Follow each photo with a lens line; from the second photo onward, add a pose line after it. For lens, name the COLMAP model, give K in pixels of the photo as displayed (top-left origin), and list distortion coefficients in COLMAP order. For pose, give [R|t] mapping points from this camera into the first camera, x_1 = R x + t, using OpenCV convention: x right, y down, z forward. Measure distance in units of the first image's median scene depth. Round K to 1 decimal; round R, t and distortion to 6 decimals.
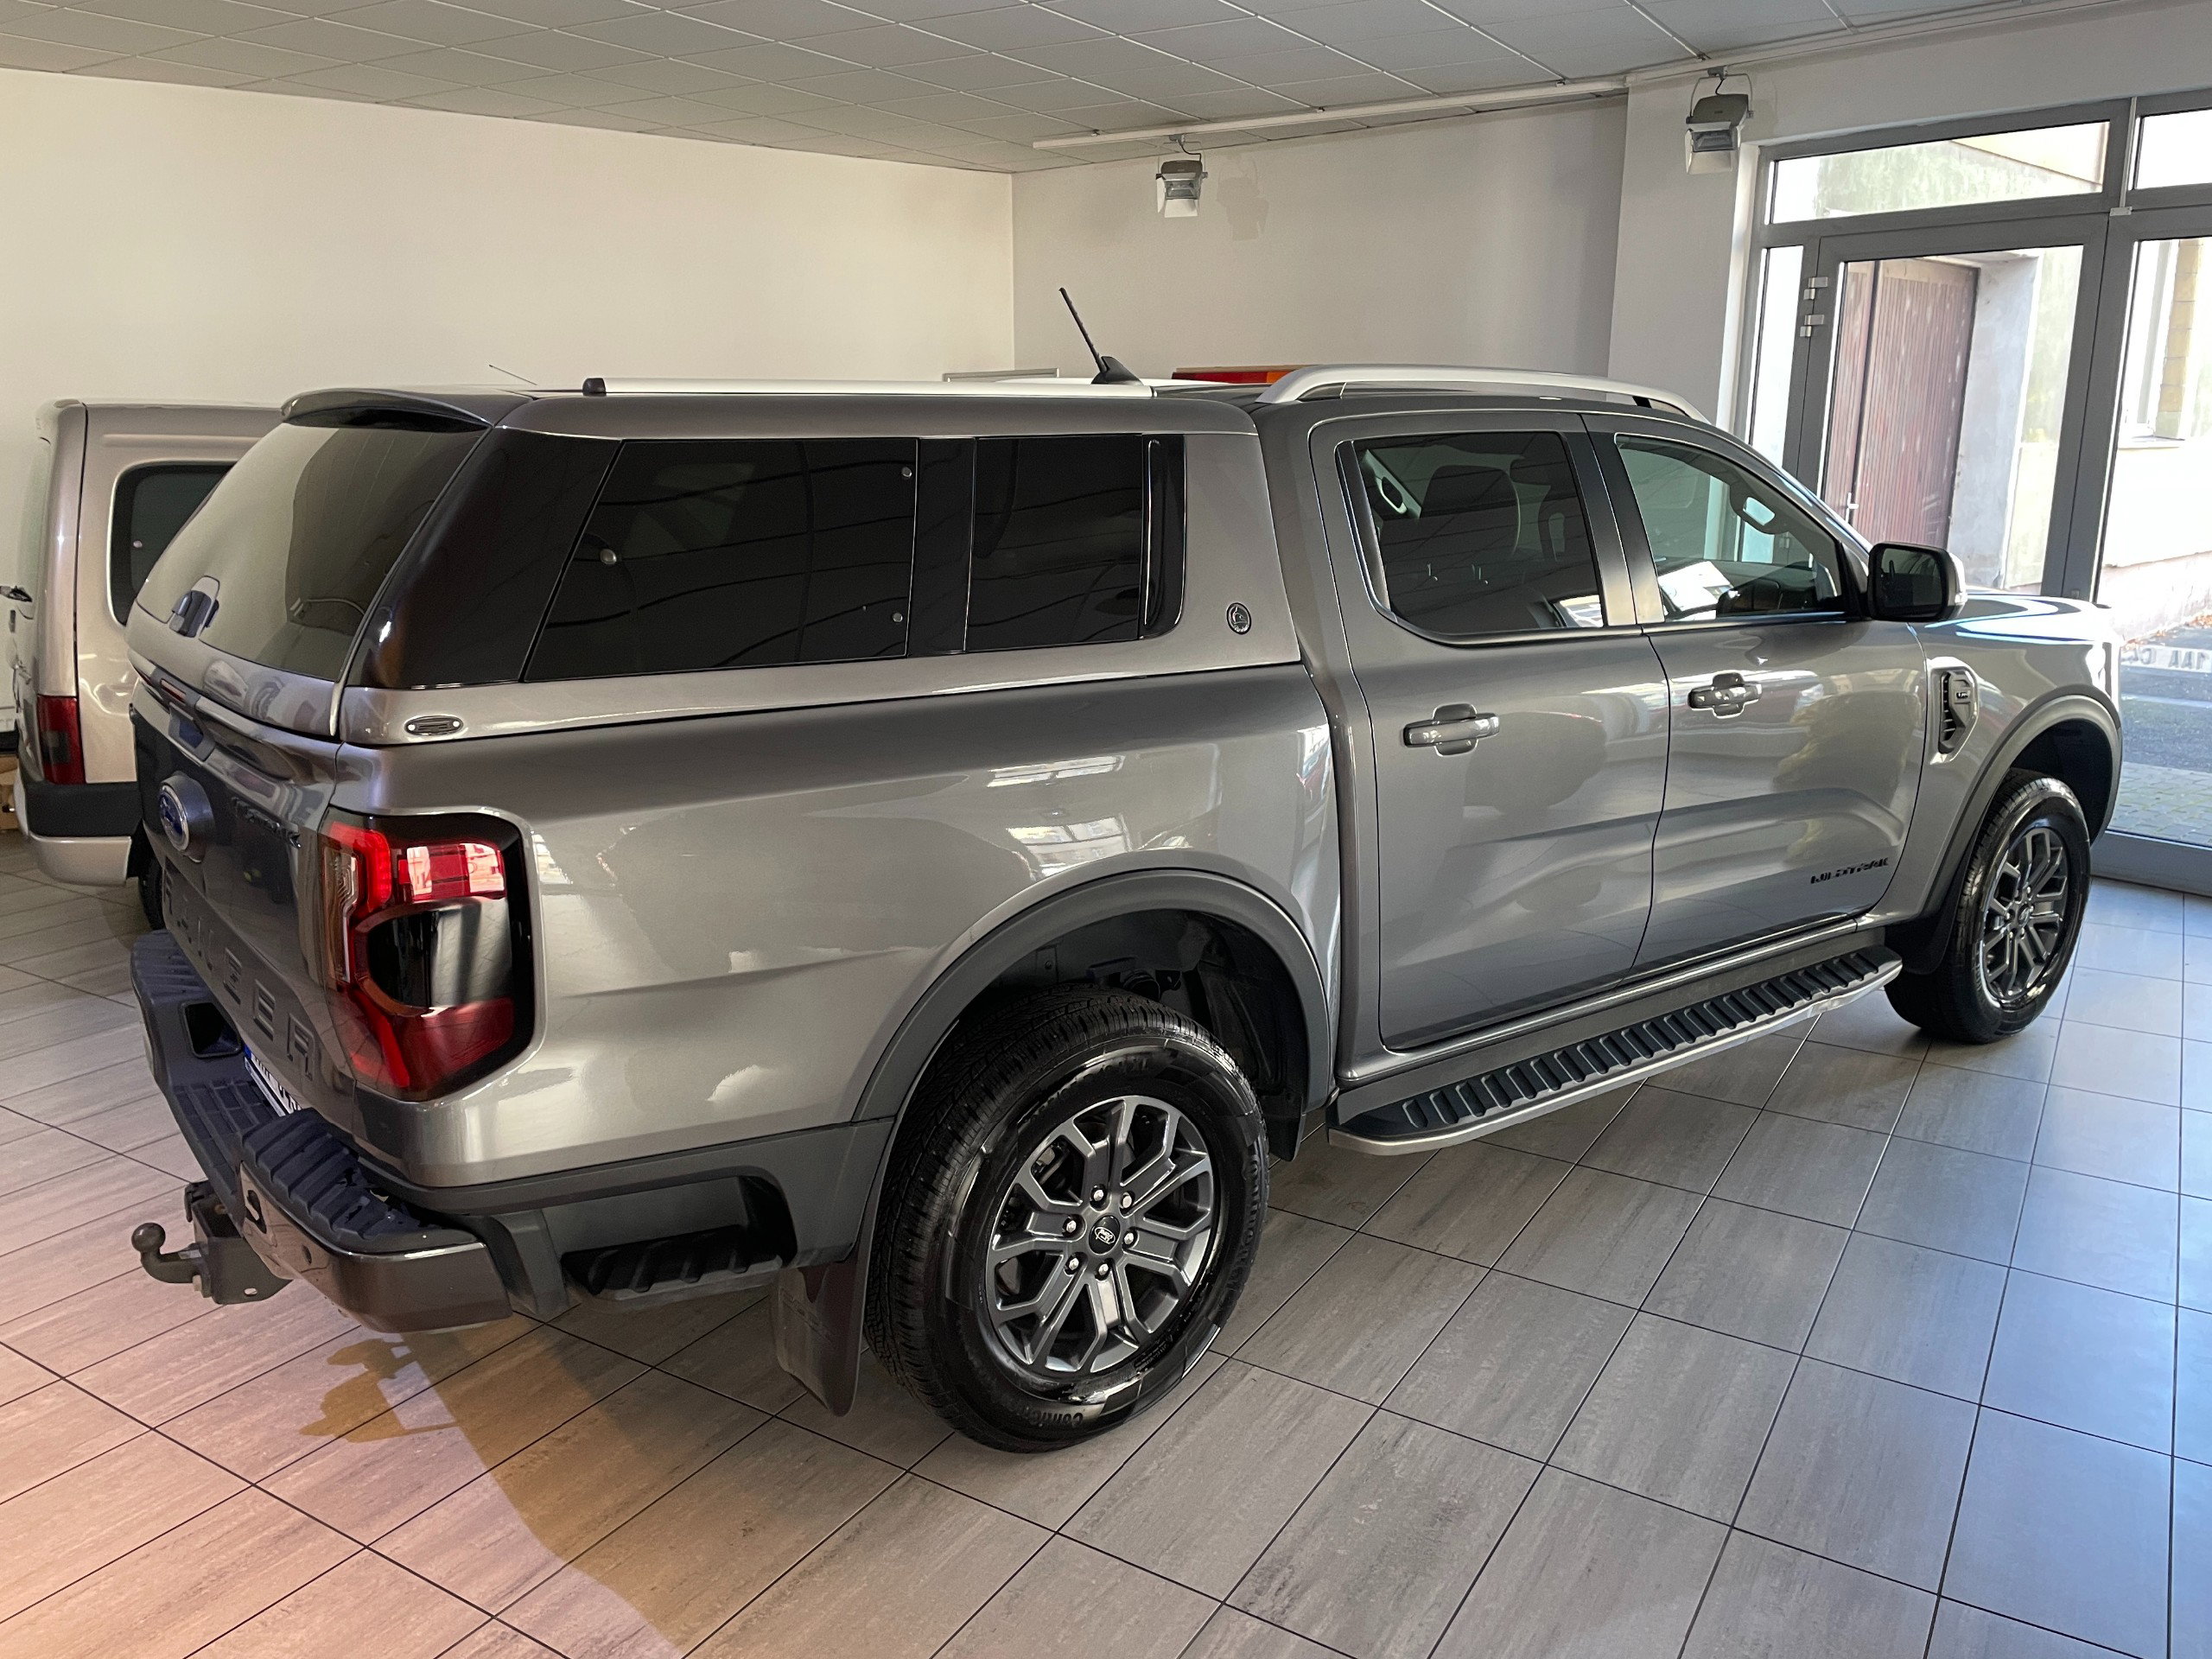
lens RADIAL K [[1659.8, 0, 1092.8], [0, 1659.8, 813.4], [0, 0, 1]] dist [0.092469, -0.116271]
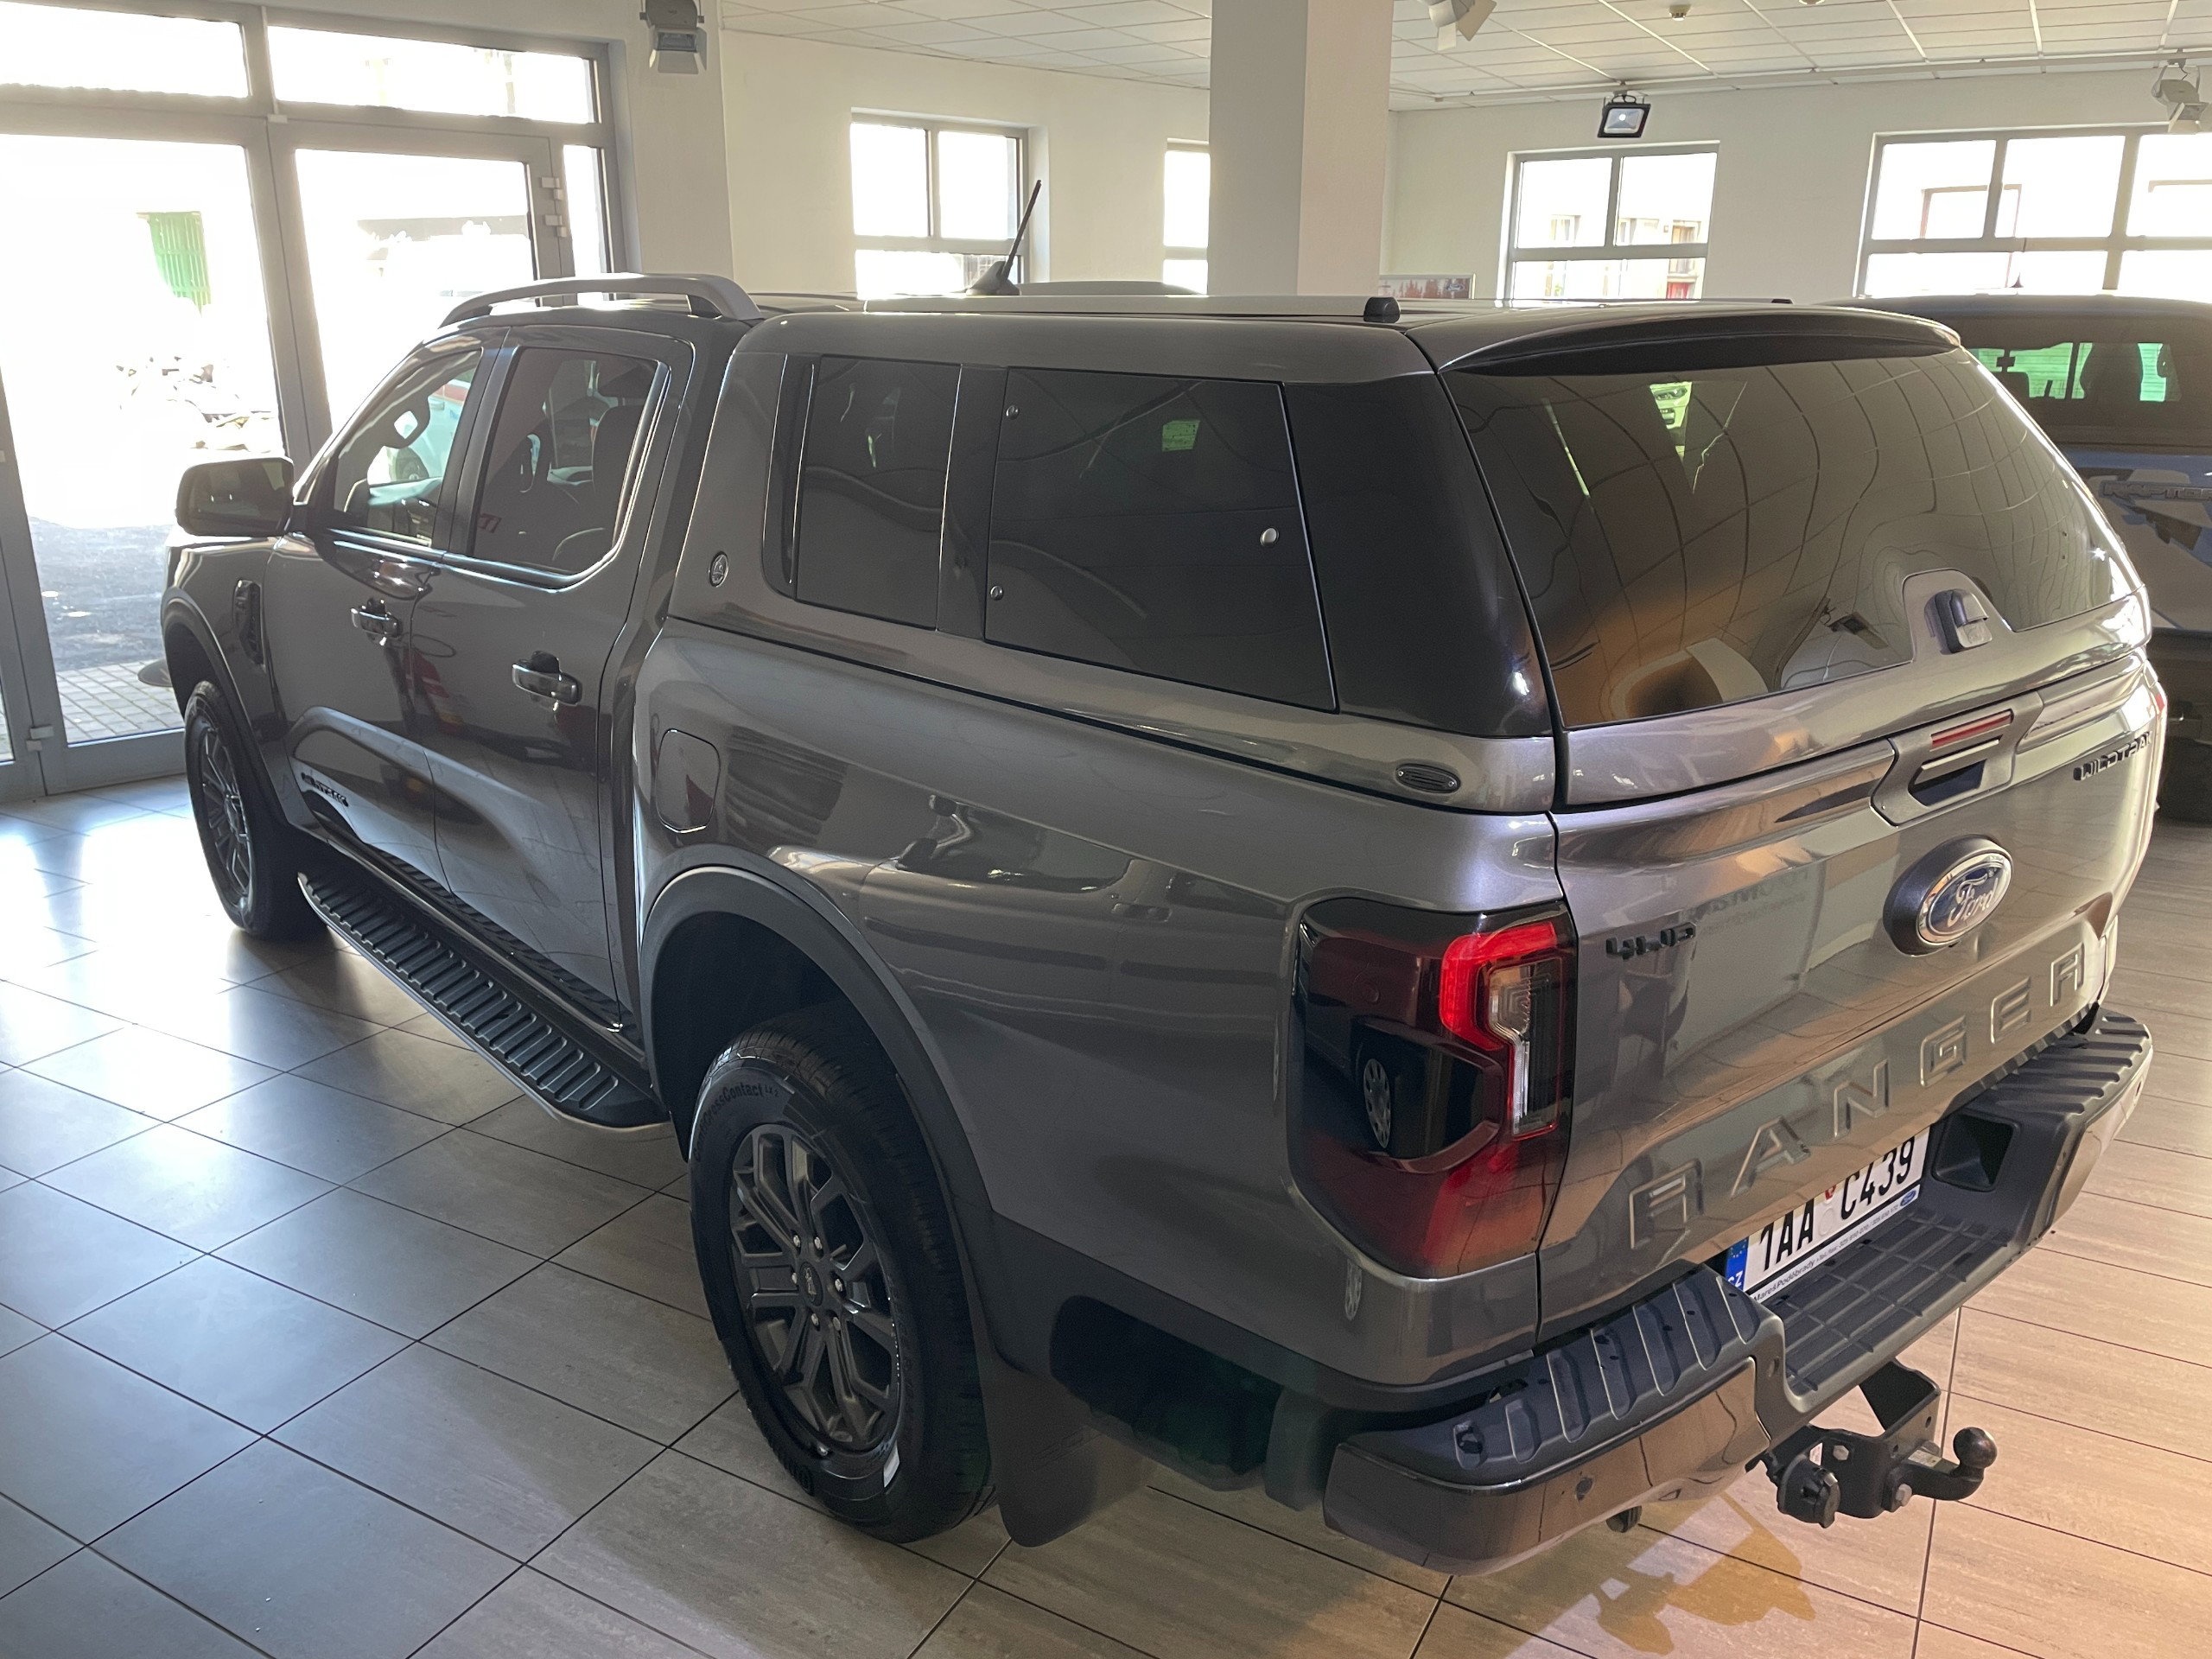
lens RADIAL K [[1658.2, 0, 1083.5], [0, 1658.2, 807.6], [0, 0, 1]] dist [0.089948, -0.109690]
pose [[-0.043281, -0.285116, 0.957515, -1.100537], [0.226388, 0.930684, 0.287360, -0.301081], [-0.973075, 0.229207, 0.024266, 1.213541]]
